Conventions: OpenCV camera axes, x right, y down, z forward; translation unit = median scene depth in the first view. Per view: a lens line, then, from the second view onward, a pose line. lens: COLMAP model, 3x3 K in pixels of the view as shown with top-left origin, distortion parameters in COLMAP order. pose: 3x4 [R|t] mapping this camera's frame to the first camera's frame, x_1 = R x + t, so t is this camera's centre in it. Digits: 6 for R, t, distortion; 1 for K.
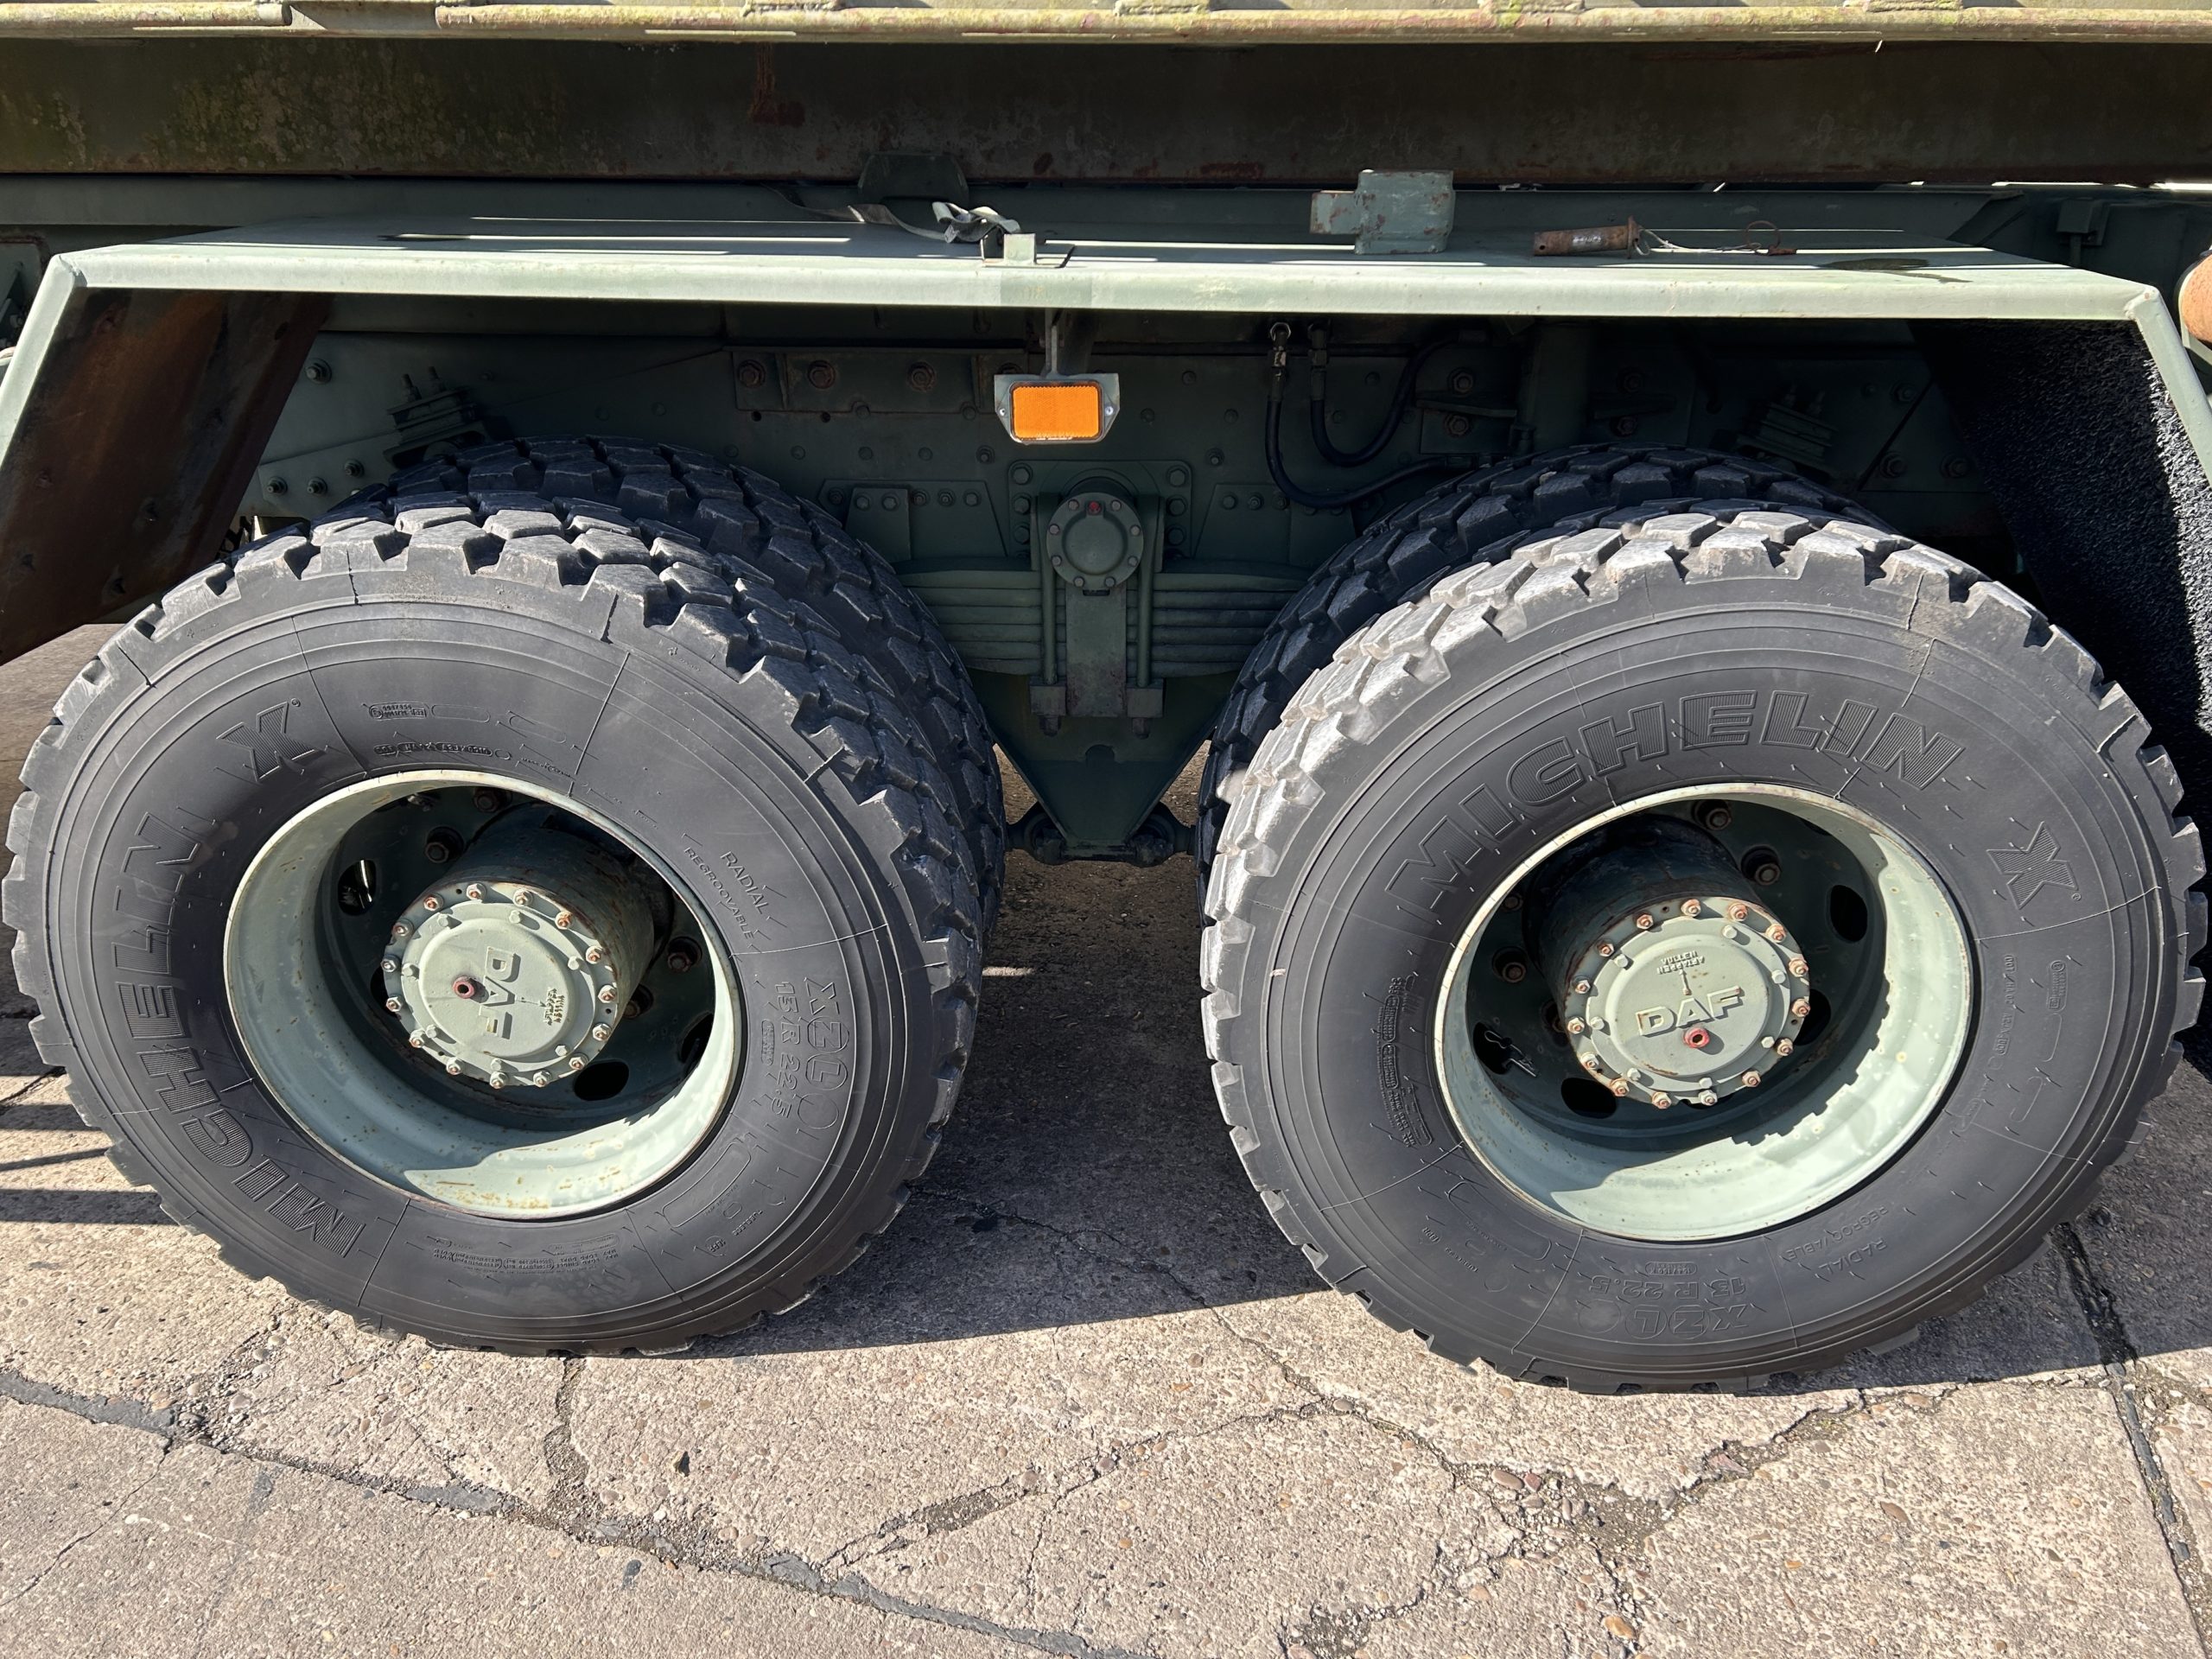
lens RADIAL K [[1664.4, 0, 1103.1], [0, 1664.4, 832.1], [0, 0, 1]] dist [0.064866, -0.070559]
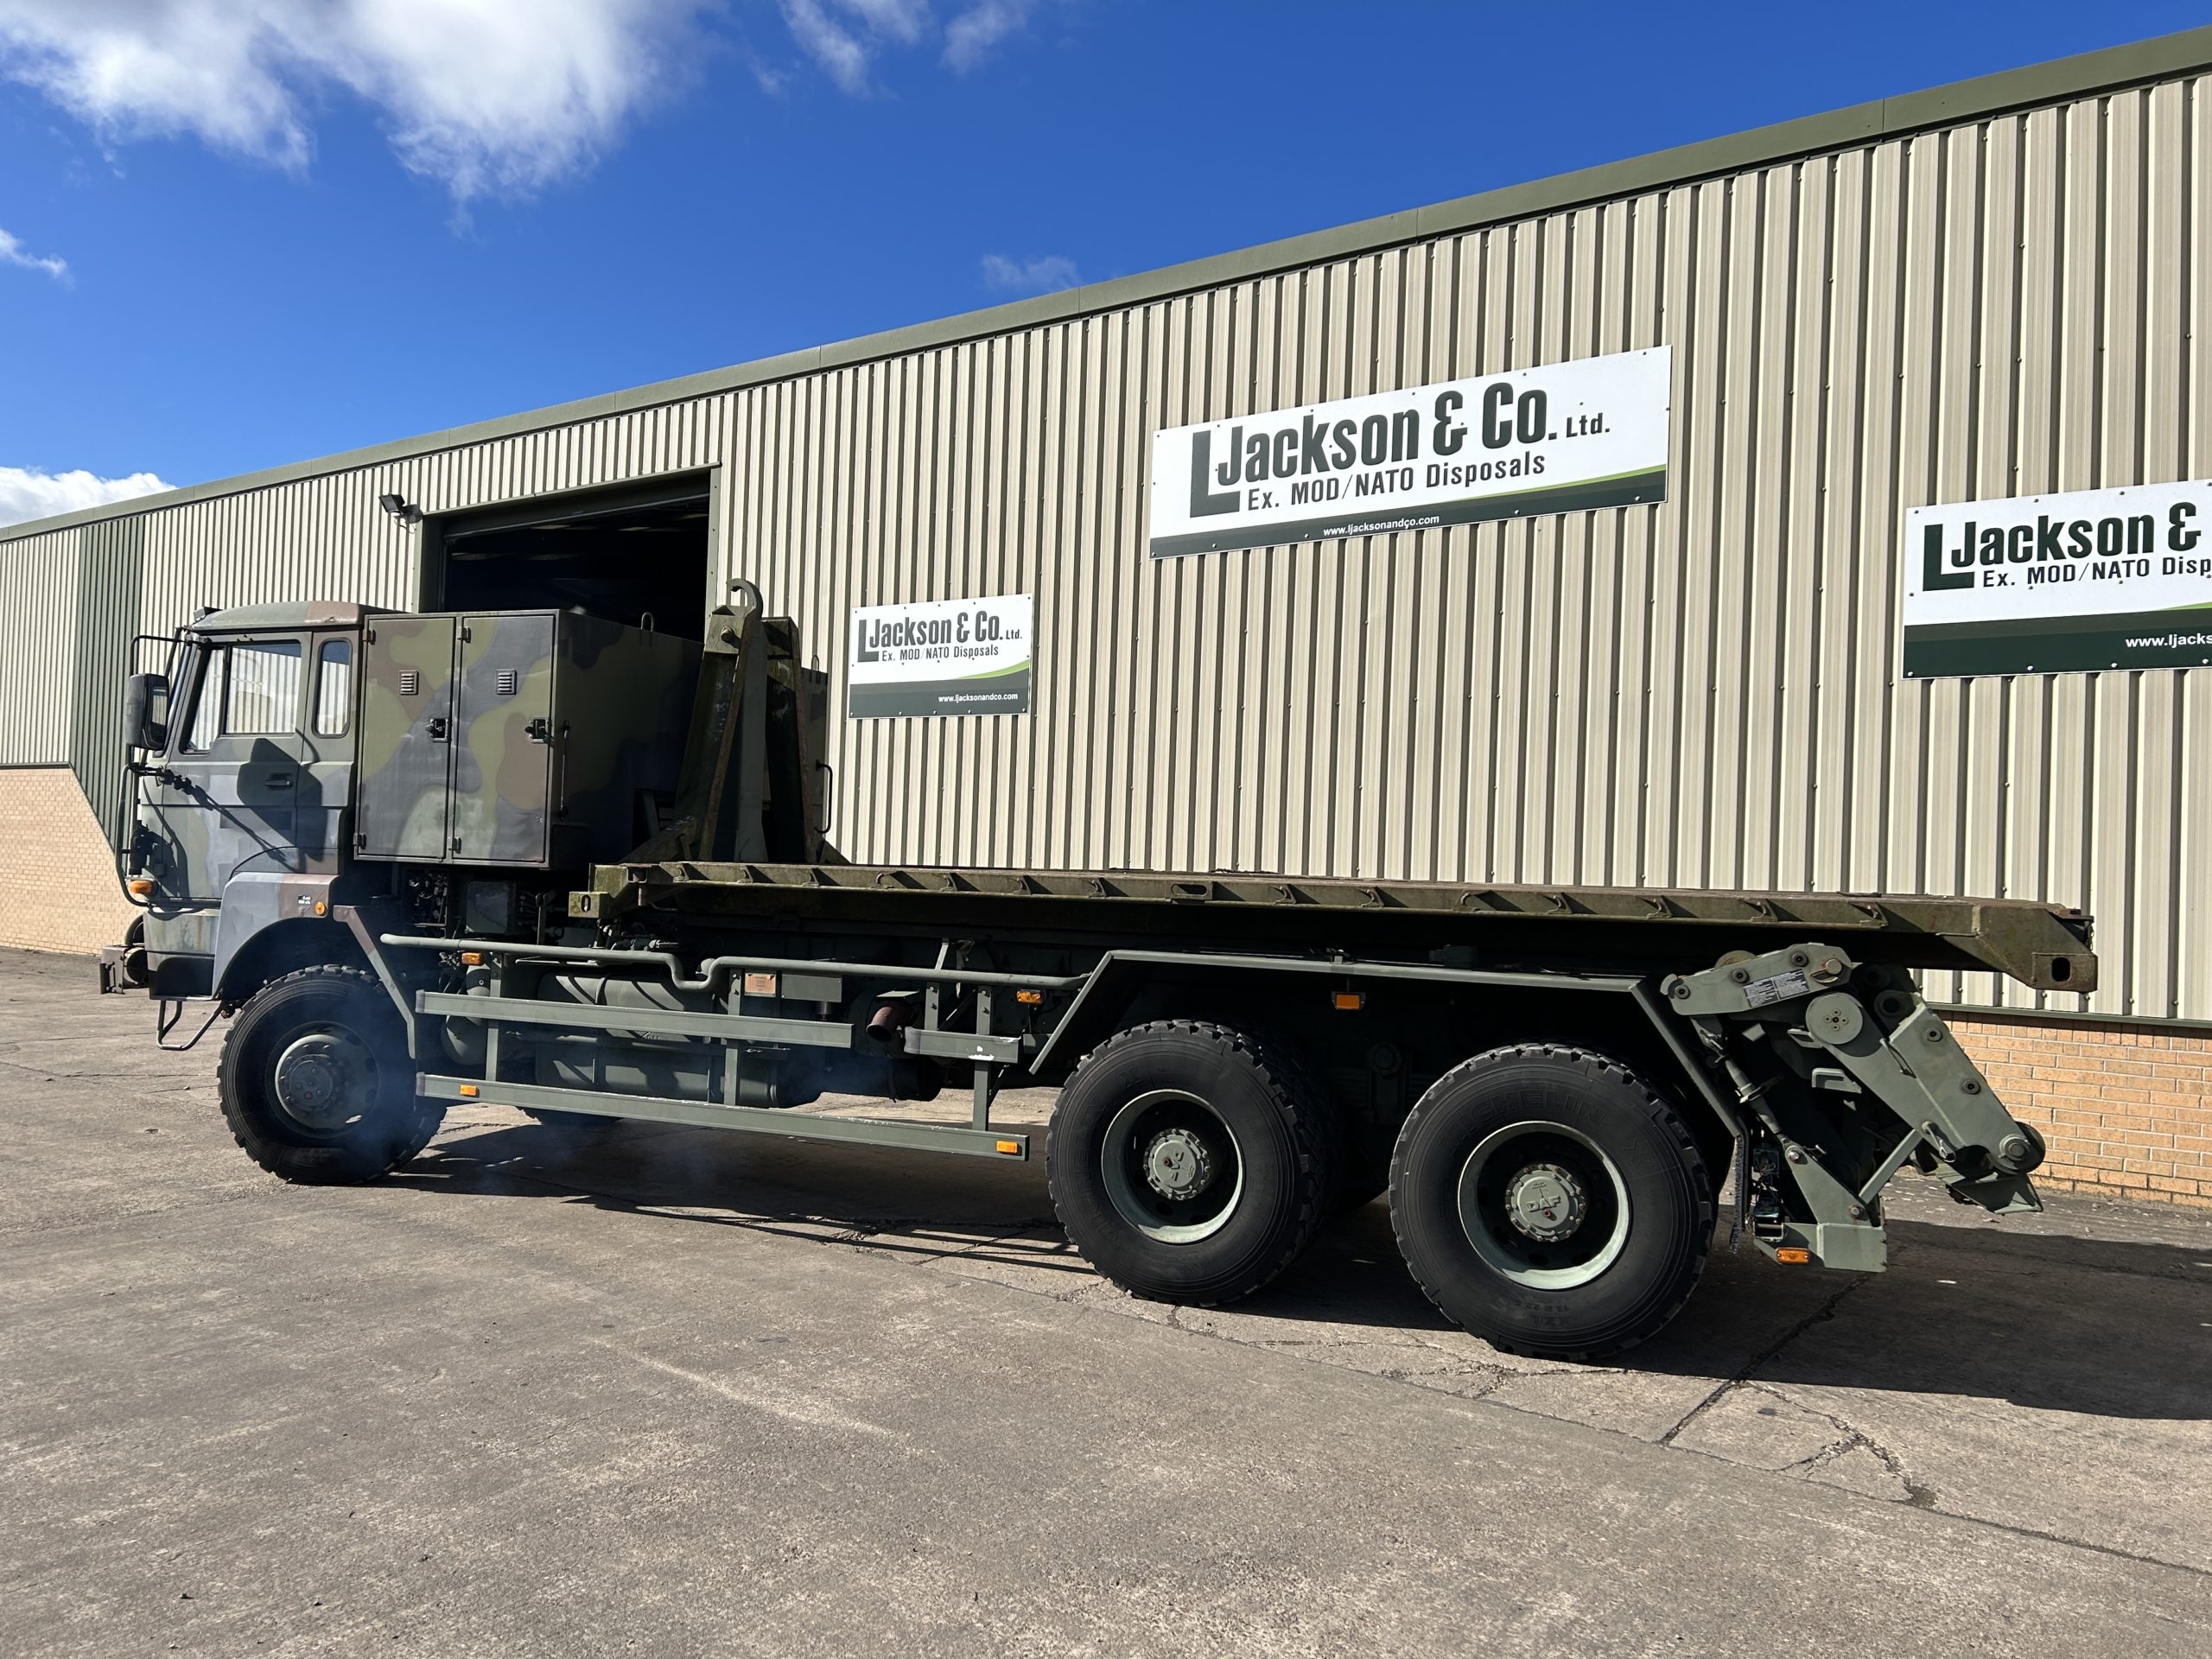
lens RADIAL K [[1664.4, 0, 1086.0], [0, 1664.4, 834.8], [0, 0, 1]] dist [0.064866, -0.070559]
pose [[0.930178, 0.016662, -0.366730, 0.695554], [-0.165366, 0.910896, -0.378051, 0.803503], [0.327753, 0.412300, 0.850051, -2.200675]]
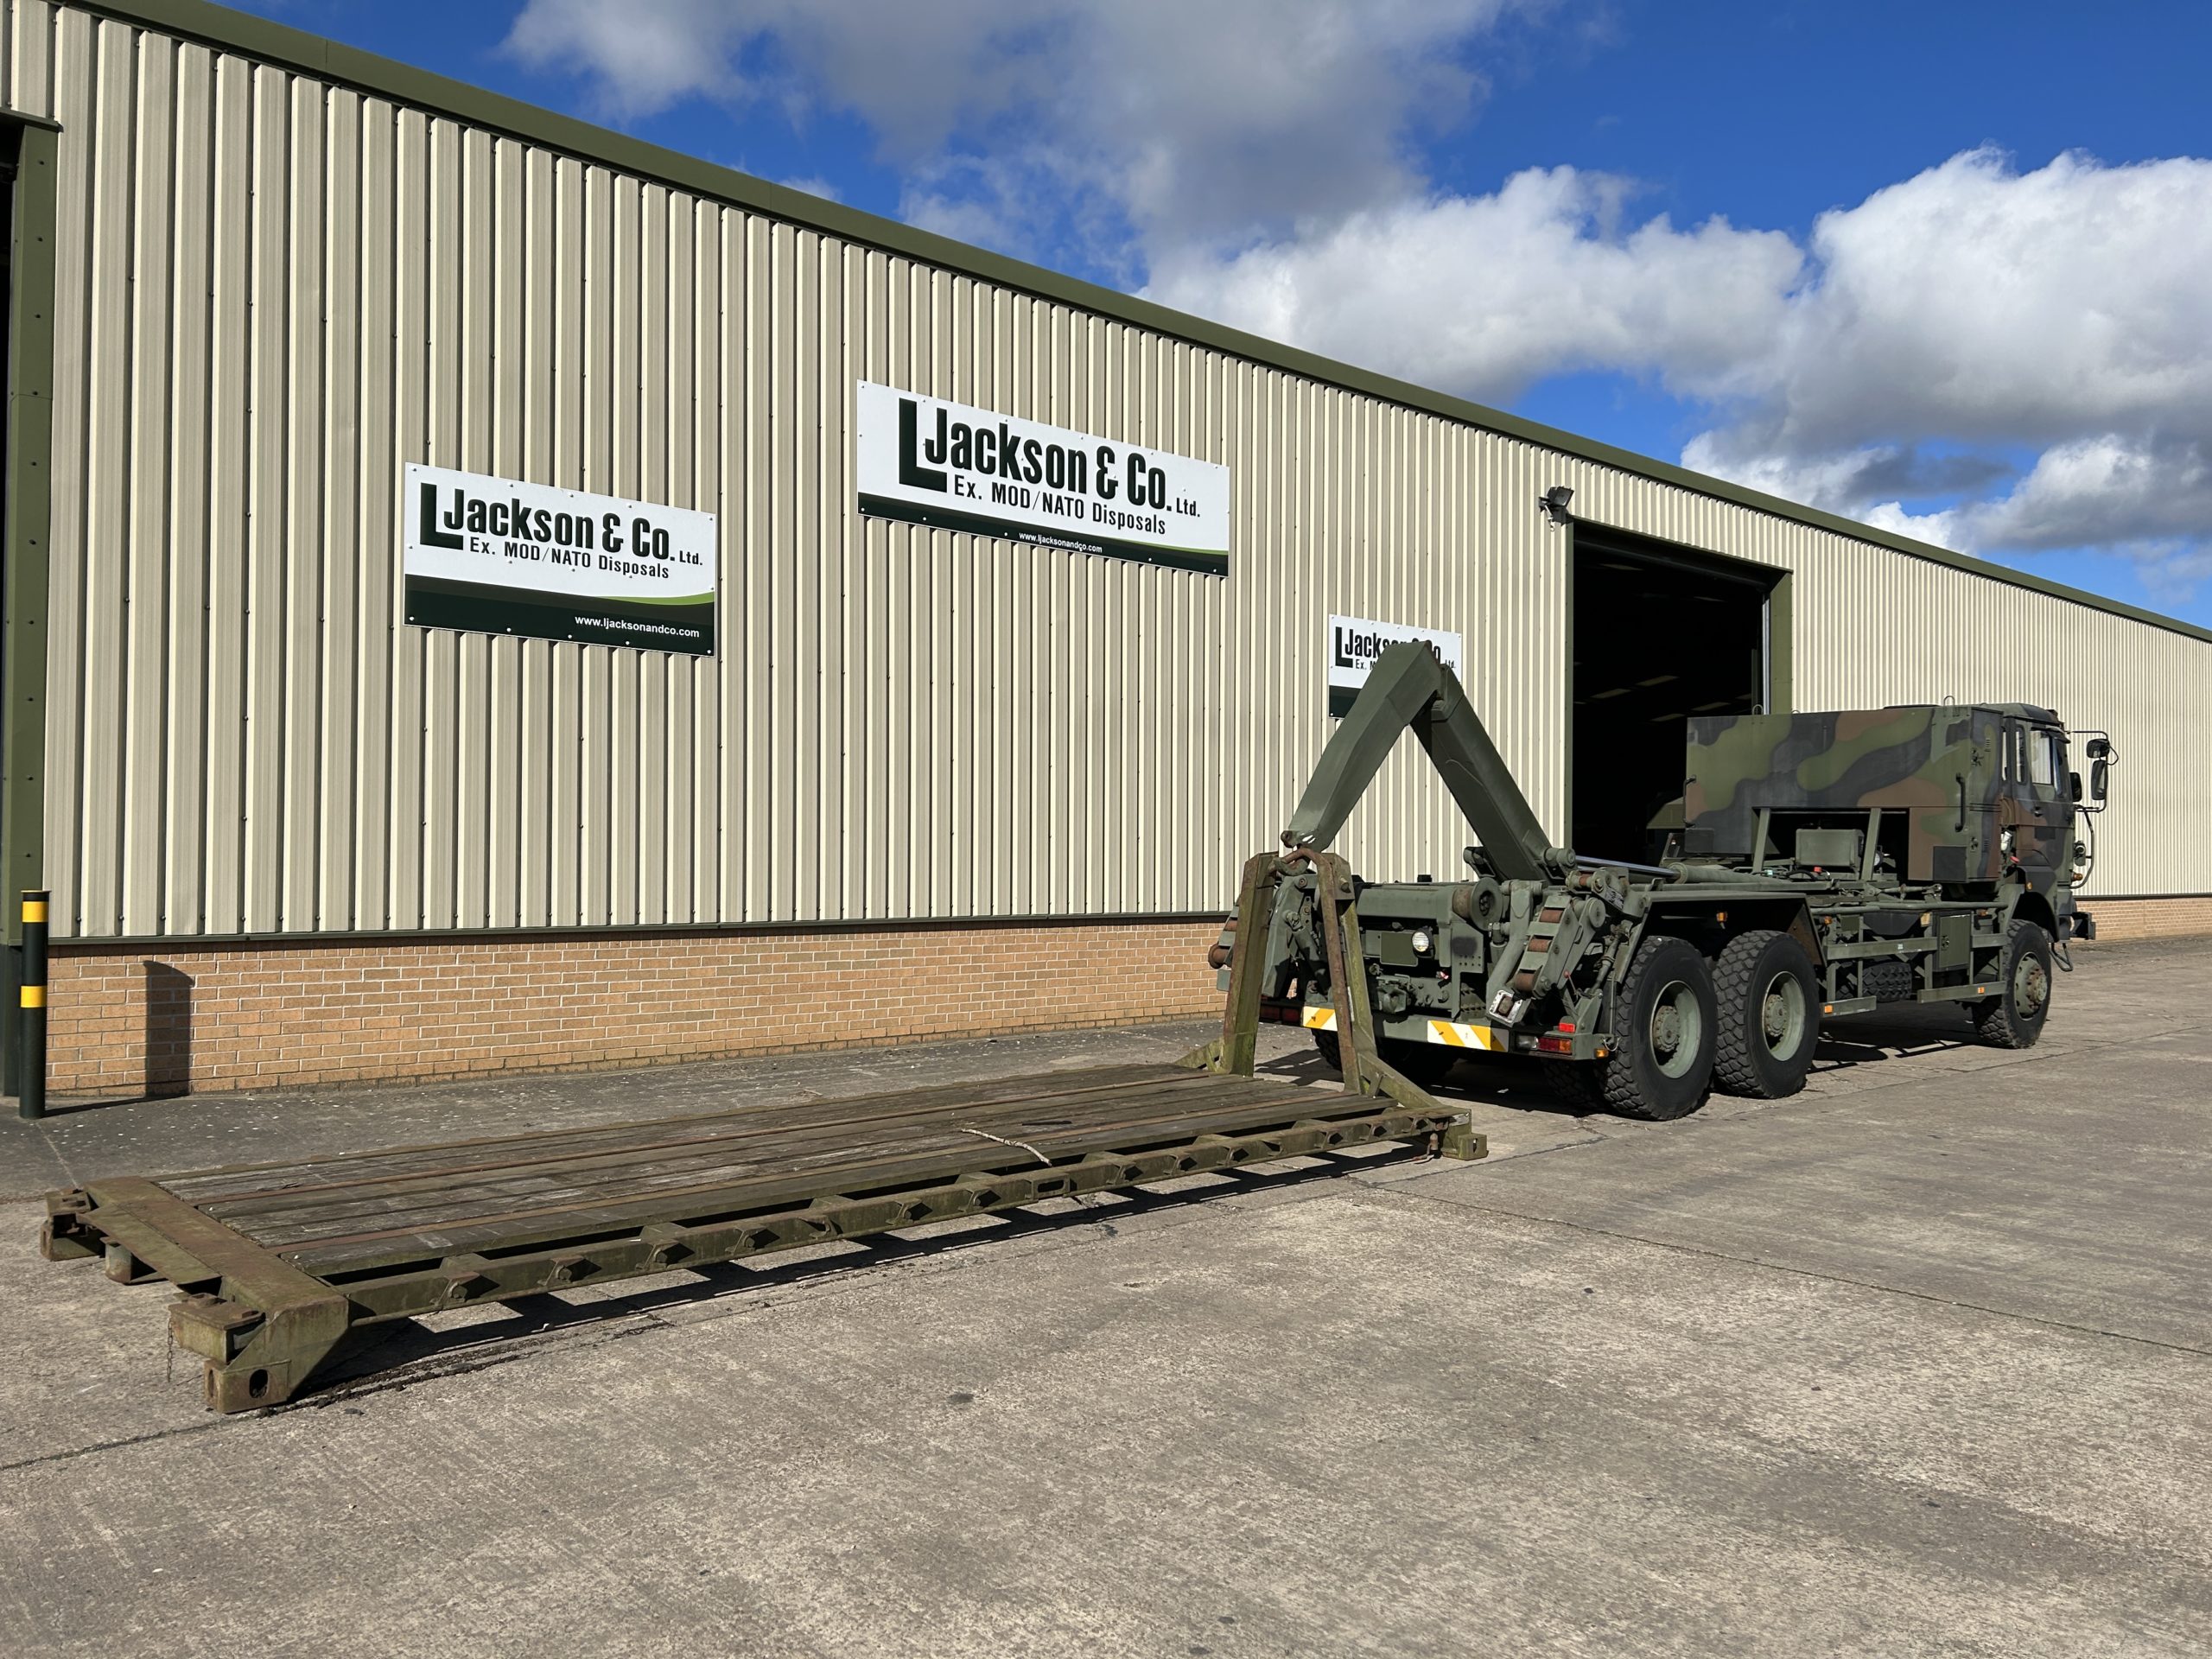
lens RADIAL K [[1664.4, 0, 1107.5], [0, 1664.4, 837.1], [0, 0, 1]] dist [0.064866, -0.070559]
pose [[0.535273, 0.008465, 0.844637, -6.520407], [0.321083, 0.922850, -0.212729, 0.031549], [-0.781274, 0.385067, 0.491259, -0.286837]]
